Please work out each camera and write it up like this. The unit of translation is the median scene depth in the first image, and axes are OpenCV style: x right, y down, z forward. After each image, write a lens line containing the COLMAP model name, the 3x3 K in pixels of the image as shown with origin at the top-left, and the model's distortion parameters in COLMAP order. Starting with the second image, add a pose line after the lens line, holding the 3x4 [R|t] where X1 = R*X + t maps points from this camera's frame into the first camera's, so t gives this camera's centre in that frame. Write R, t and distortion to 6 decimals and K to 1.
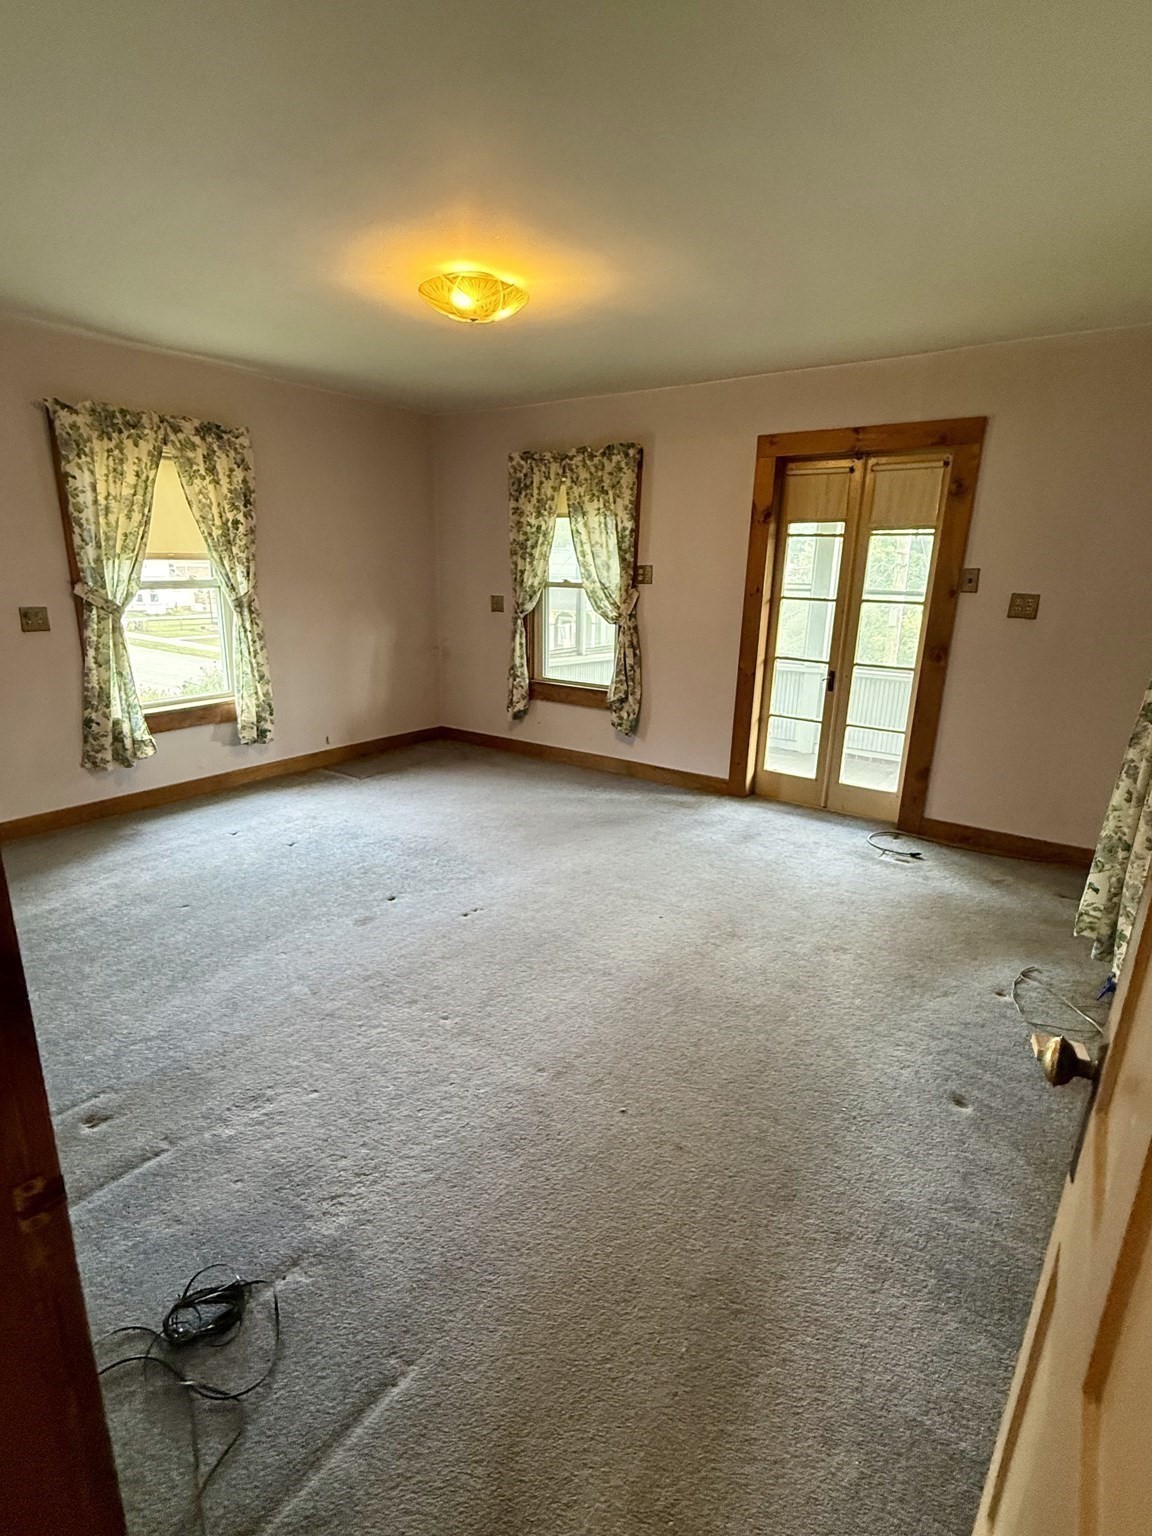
lens RADIAL K [[739.3, 0, 567.5], [0, 739.3, 768.7], [0, 0, 1]] dist [-0.004070, -0.000384]
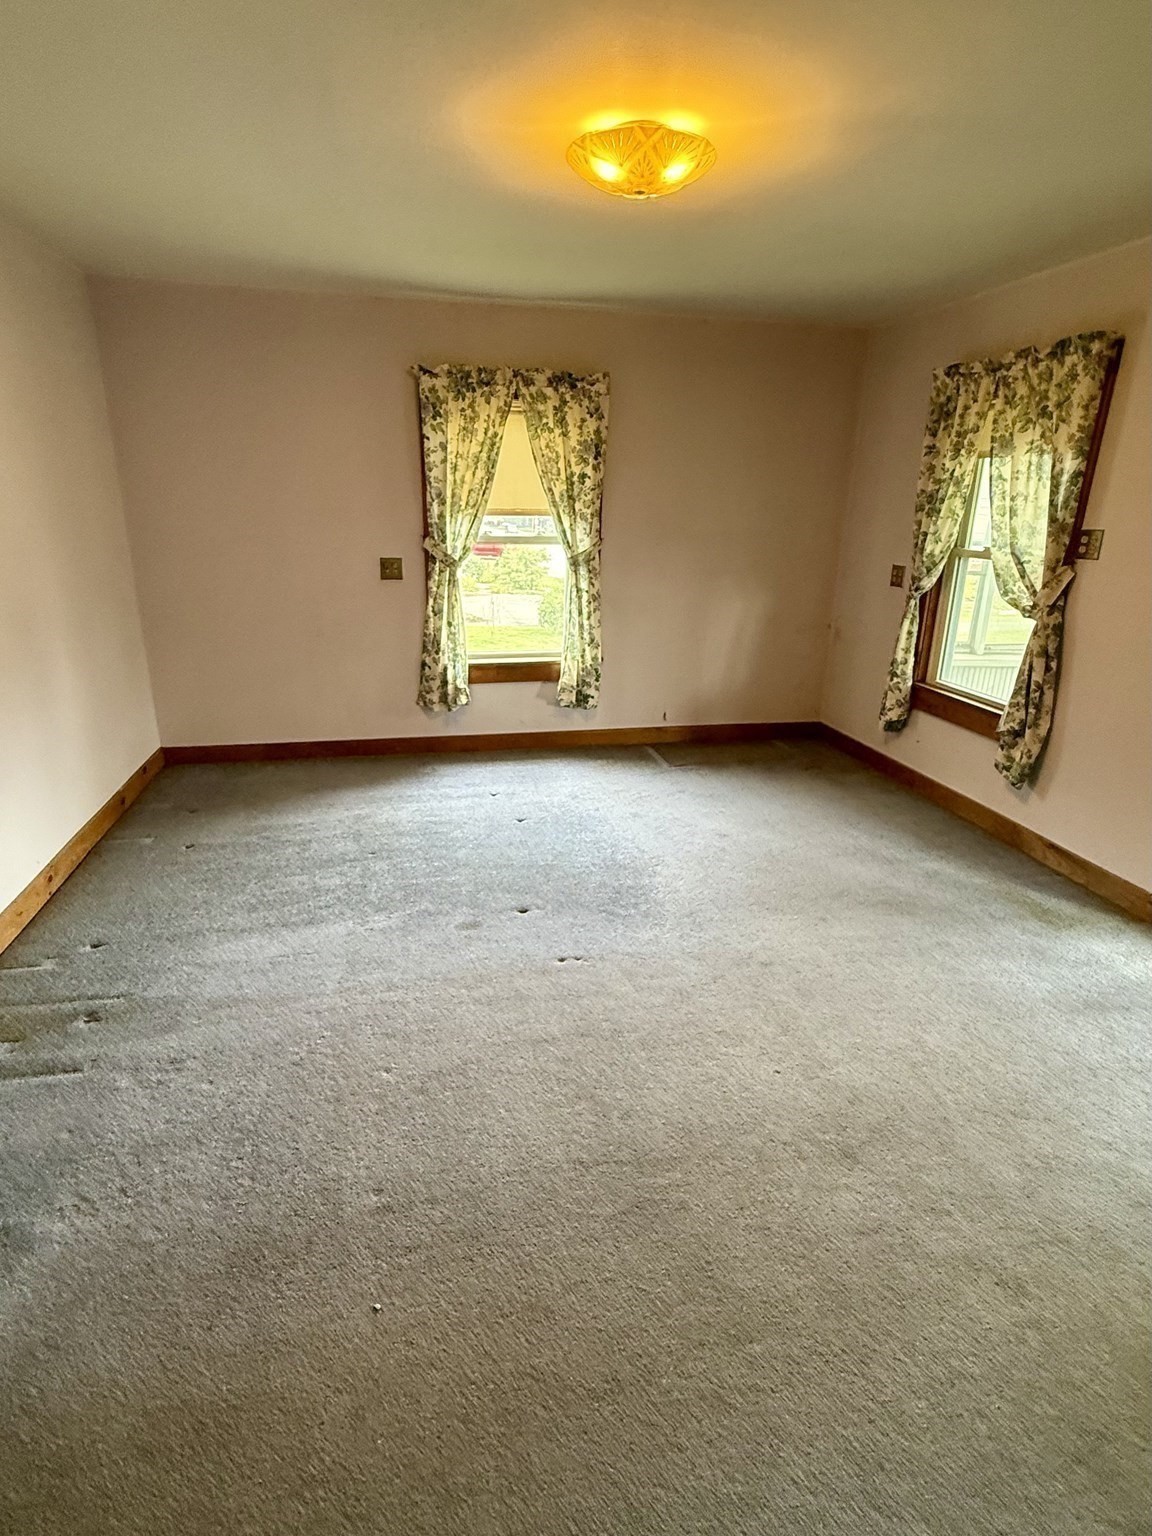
lens RADIAL K [[787.0, 0, 577.9], [0, 787.0, 763.8], [0, 0, 1]] dist [-0.001534, 0.000318]
pose [[0.744057, 0.208389, -0.634786, 0.262867], [-0.184143, 0.977277, 0.104982, -0.075194], [0.642238, 0.038779, 0.765523, 0.229126]]
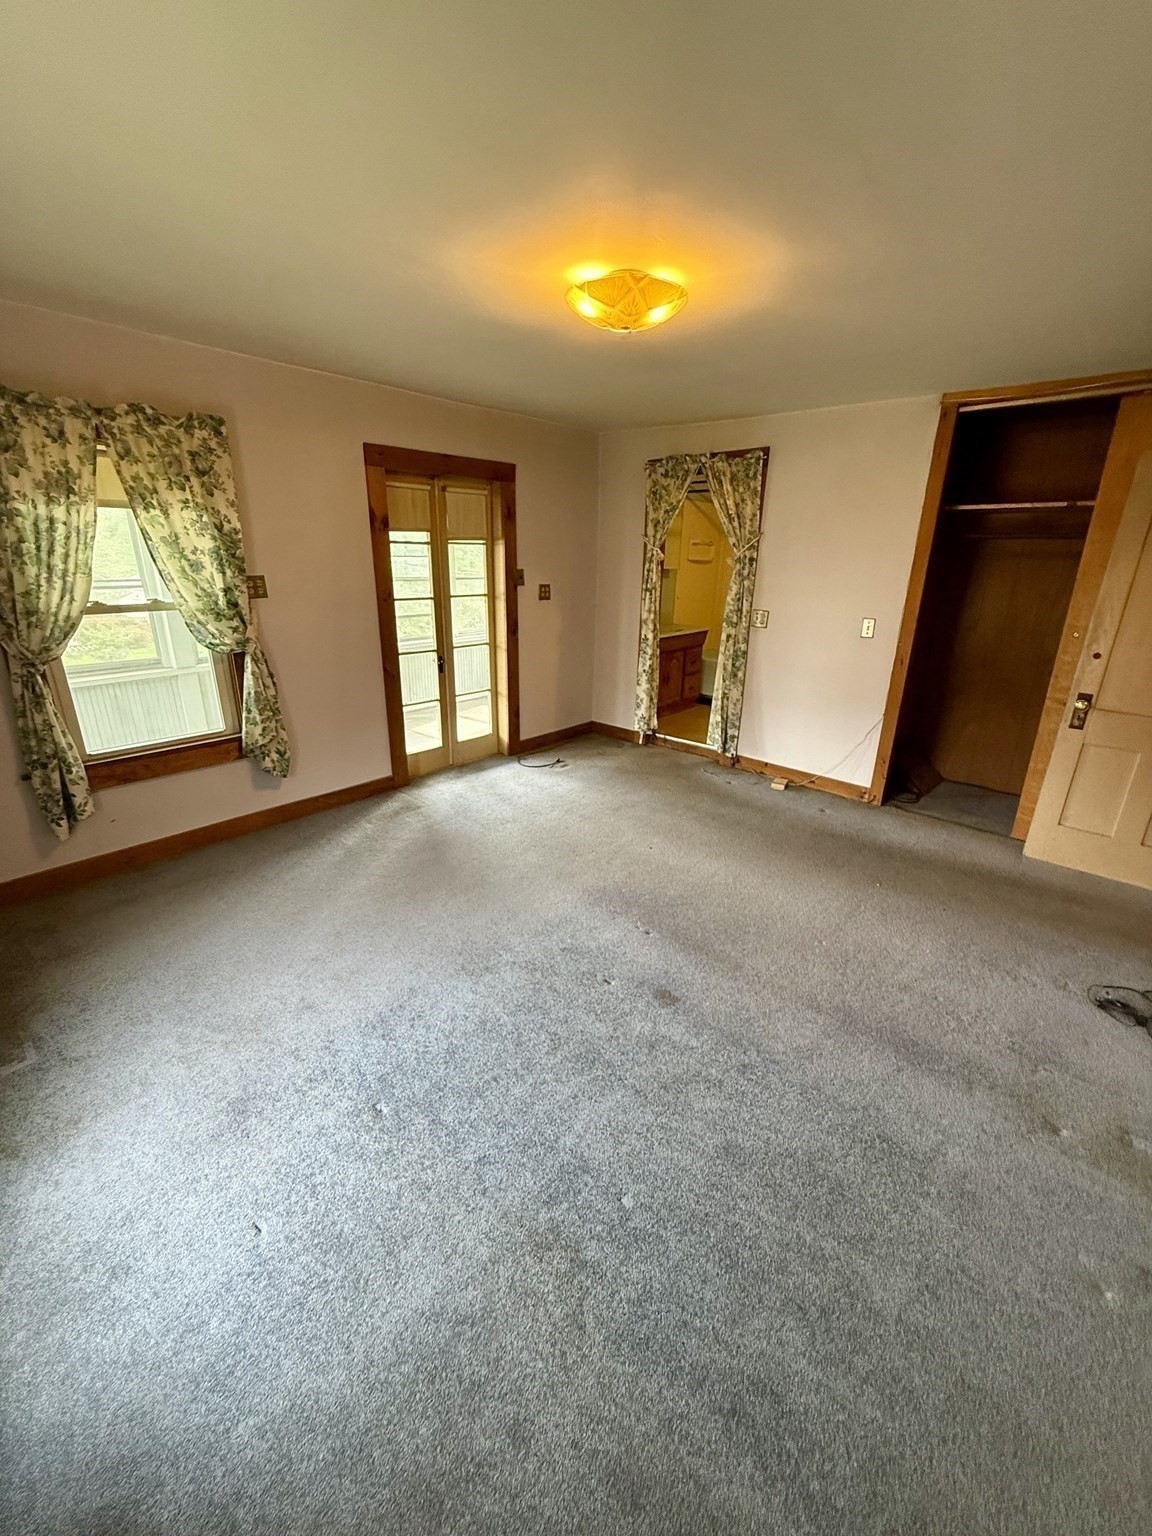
lens RADIAL K [[626.2, 0, 572.5], [0, 626.2, 760.8], [0, 0, 1]] dist [0.013986, -0.000058]
pose [[0.127976, -0.333999, 0.933845, -0.617162], [0.252490, 0.921535, 0.294995, -0.216547], [-0.959099, 0.198034, 0.202266, 0.596870]]
